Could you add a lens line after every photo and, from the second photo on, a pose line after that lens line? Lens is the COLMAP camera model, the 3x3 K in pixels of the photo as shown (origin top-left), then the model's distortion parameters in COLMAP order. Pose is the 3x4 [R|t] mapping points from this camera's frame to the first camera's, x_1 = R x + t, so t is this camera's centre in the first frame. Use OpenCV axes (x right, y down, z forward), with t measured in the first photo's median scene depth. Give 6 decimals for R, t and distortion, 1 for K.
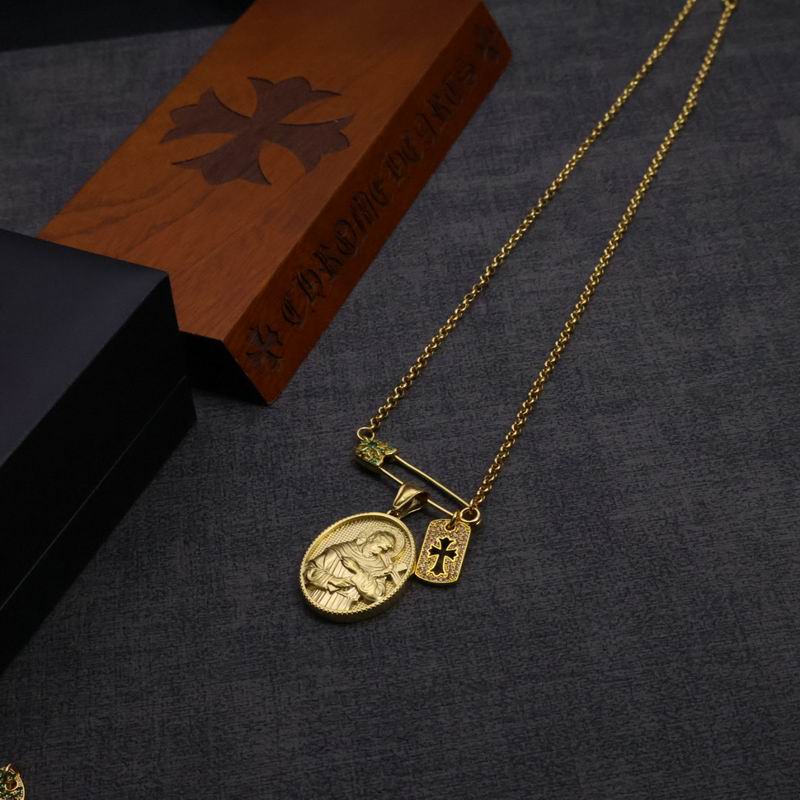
lens RADIAL K [[1666.7, 0, 402.6], [0, 1666.7, 399.9], [0, 0, 1]] dist [0.008675, 0.017984]
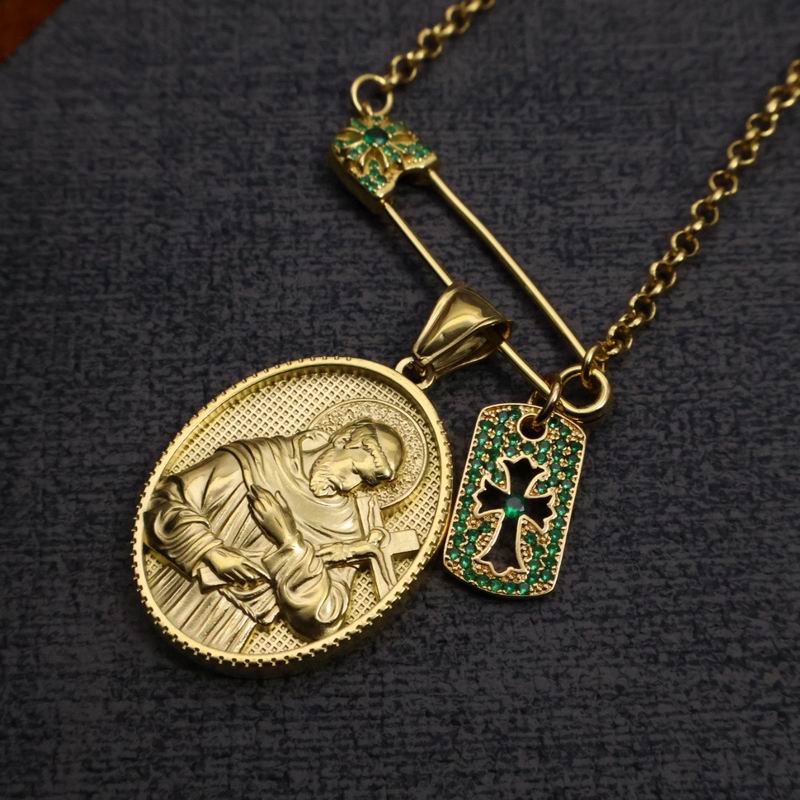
lens RADIAL K [[1666.7, 0, 402.6], [0, 1666.7, 399.9], [0, 0, 1]] dist [0.008675, 0.017984]
pose [[0.993147, 0.116863, 0.001660, -0.031918], [-0.110623, 0.935345, 0.335995, -0.071703], [0.037713, -0.333876, 0.941862, 0.633856]]
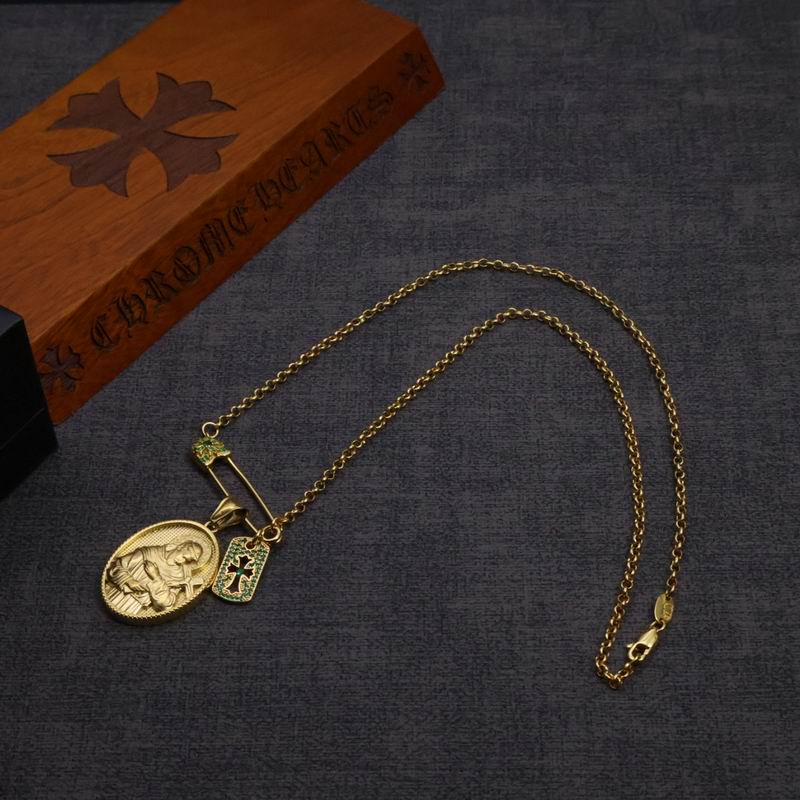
lens RADIAL K [[1669.7, 0, 397.5], [0, 1669.7, 399.7], [0, 0, 1]] dist [0.020107, -0.179135]
pose [[0.987860, 0.135762, -0.075507, 0.147492], [-0.127749, 0.986507, 0.102395, -0.146177], [0.088390, -0.091506, 0.991874, 0.002926]]
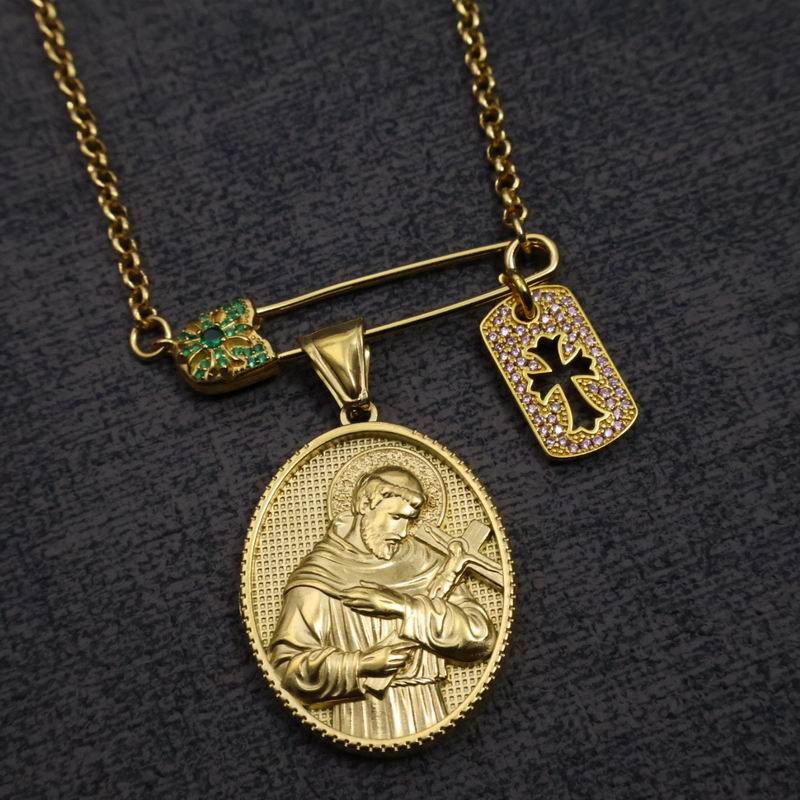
lens RADIAL K [[1666.7, 0, 402.6], [0, 1666.7, 399.9], [0, 0, 1]] dist [0.008675, 0.017984]
pose [[0.976809, -0.198123, 0.081193, 0.175867], [0.152631, 0.910254, 0.384892, -0.102114], [-0.150162, -0.363574, 0.919383, 0.599450]]
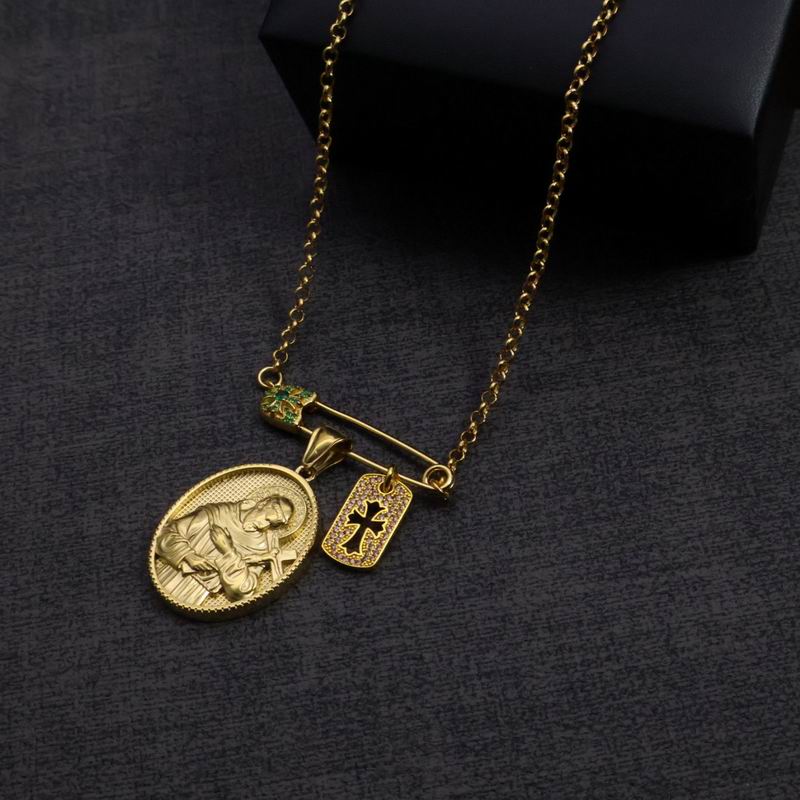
lens RADIAL K [[1666.7, 0, 402.6], [0, 1666.7, 399.9], [0, 0, 1]] dist [0.008675, 0.017984]
pose [[0.999952, -0.009728, 0.001426, -0.052985], [0.009356, 0.986070, 0.166065, -0.092249], [-0.003022, -0.166043, 0.986114, 0.299052]]
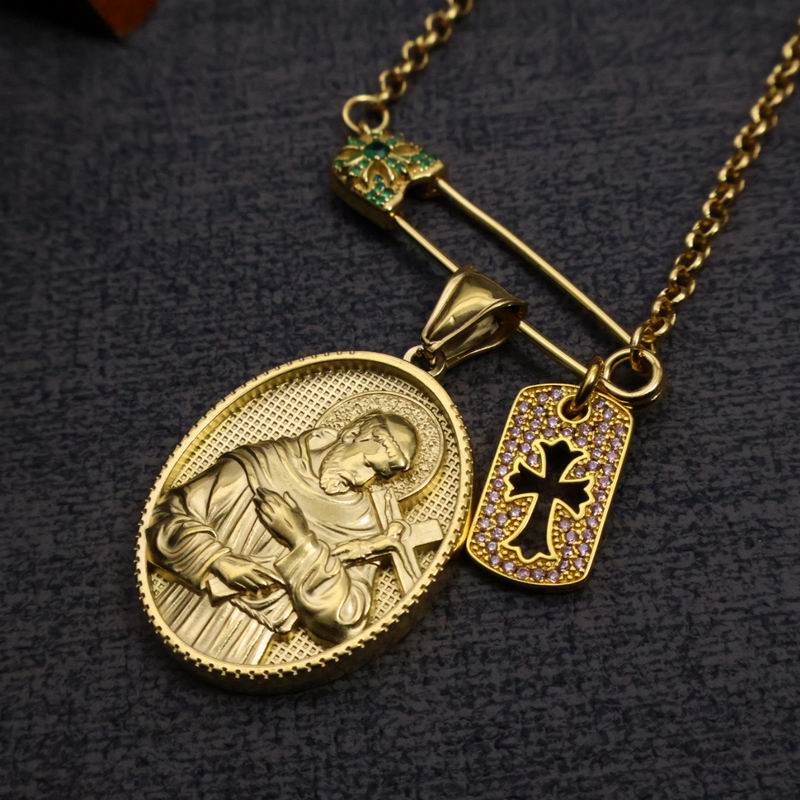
lens RADIAL K [[1666.7, 0, 402.6], [0, 1666.7, 399.9], [0, 0, 1]] dist [0.008675, 0.017984]
pose [[0.997572, 0.036835, -0.059096, 0.013729], [-0.021145, 0.968803, 0.246930, -0.013608], [0.066348, -0.245081, 0.967230, 0.625833]]
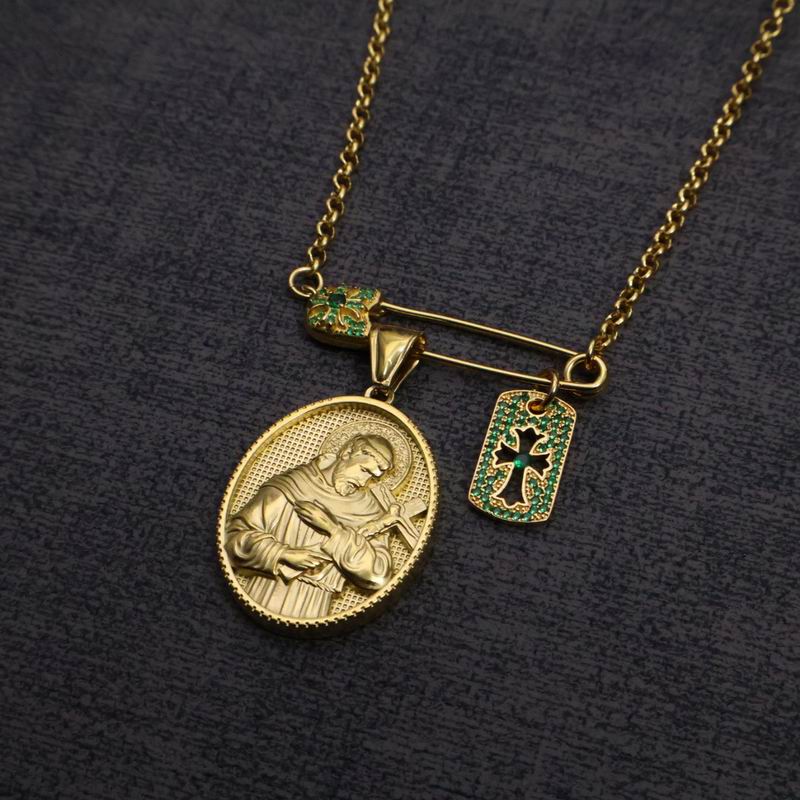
lens RADIAL K [[1666.7, 0, 402.6], [0, 1666.7, 399.9], [0, 0, 1]] dist [0.008675, 0.017984]
pose [[0.898706, 0.370016, -0.235406, 0.199341], [-0.296027, 0.907873, 0.296876, -0.150905], [0.323568, -0.197118, 0.925445, 0.565818]]
